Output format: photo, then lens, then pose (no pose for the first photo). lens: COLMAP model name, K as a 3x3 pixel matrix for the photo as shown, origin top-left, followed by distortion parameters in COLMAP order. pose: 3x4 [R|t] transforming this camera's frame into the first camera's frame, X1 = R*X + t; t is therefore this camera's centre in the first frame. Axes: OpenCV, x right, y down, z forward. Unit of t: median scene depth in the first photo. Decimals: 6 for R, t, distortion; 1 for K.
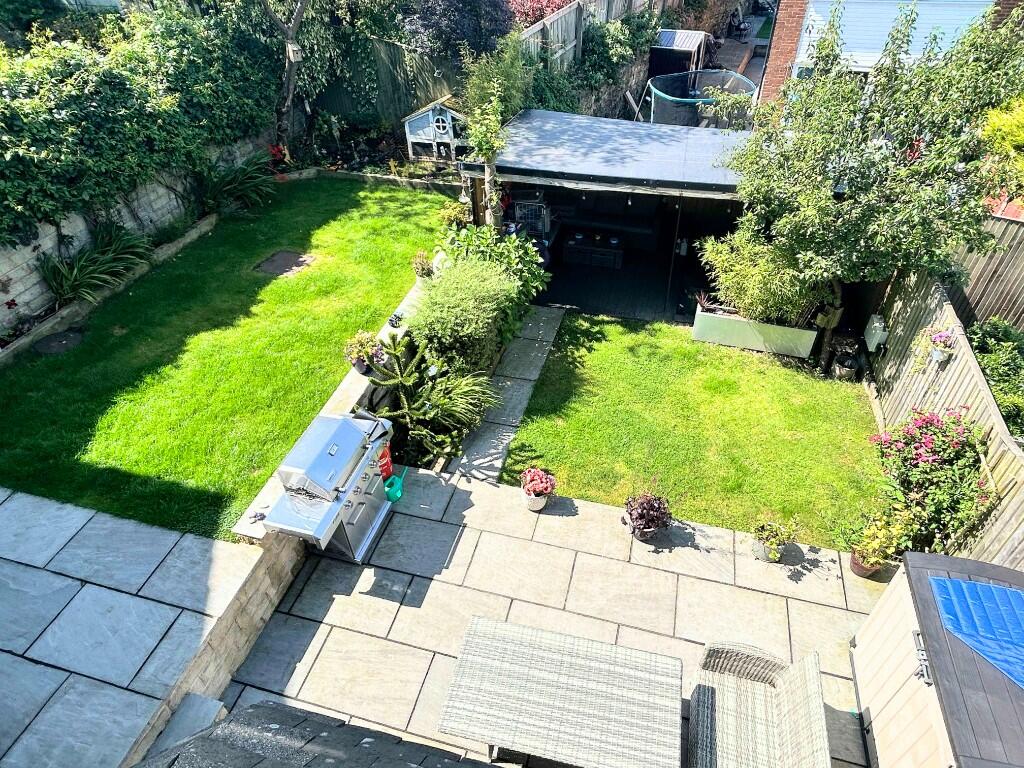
lens RADIAL K [[599.9, 0, 514.2], [0, 599.9, 377.4], [0, 0, 1]] dist [-0.005053, 0.000136]
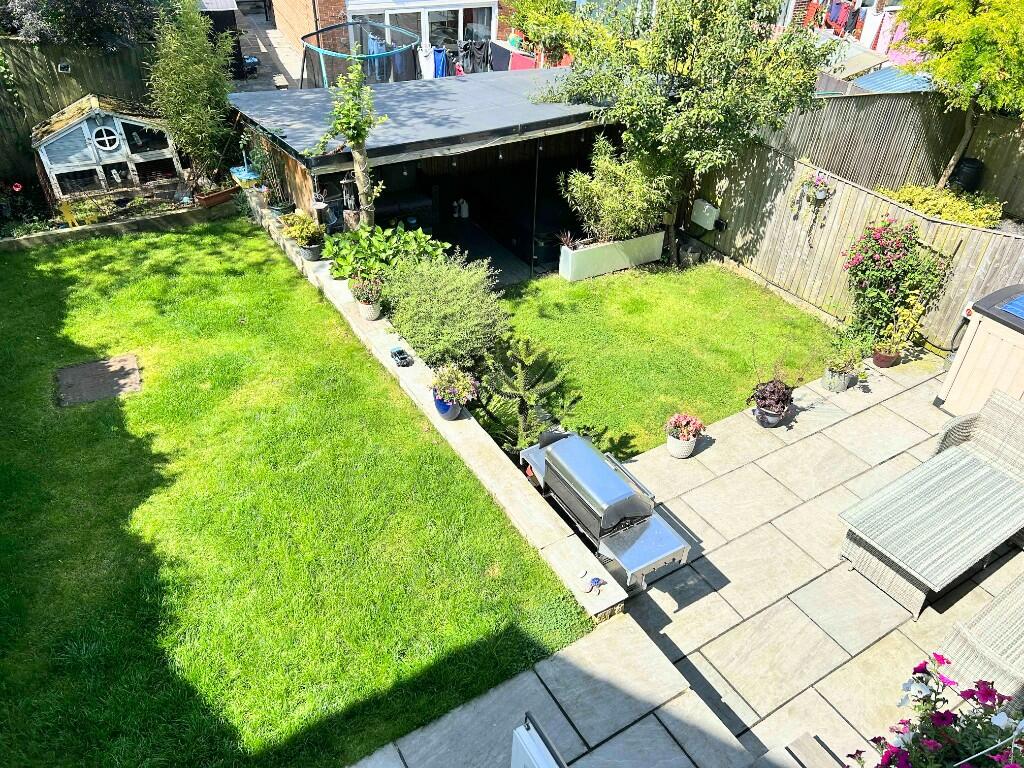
lens RADIAL K [[765.7, 0, 512.4], [0, 765.7, 384.4], [0, 0, 1]] dist [0.038856, -0.002094]
pose [[0.678593, -0.403290, 0.613896, -0.609128], [0.435160, 0.894054, 0.106316, -0.093010], [-0.591733, 0.194998, 0.782195, 0.138673]]
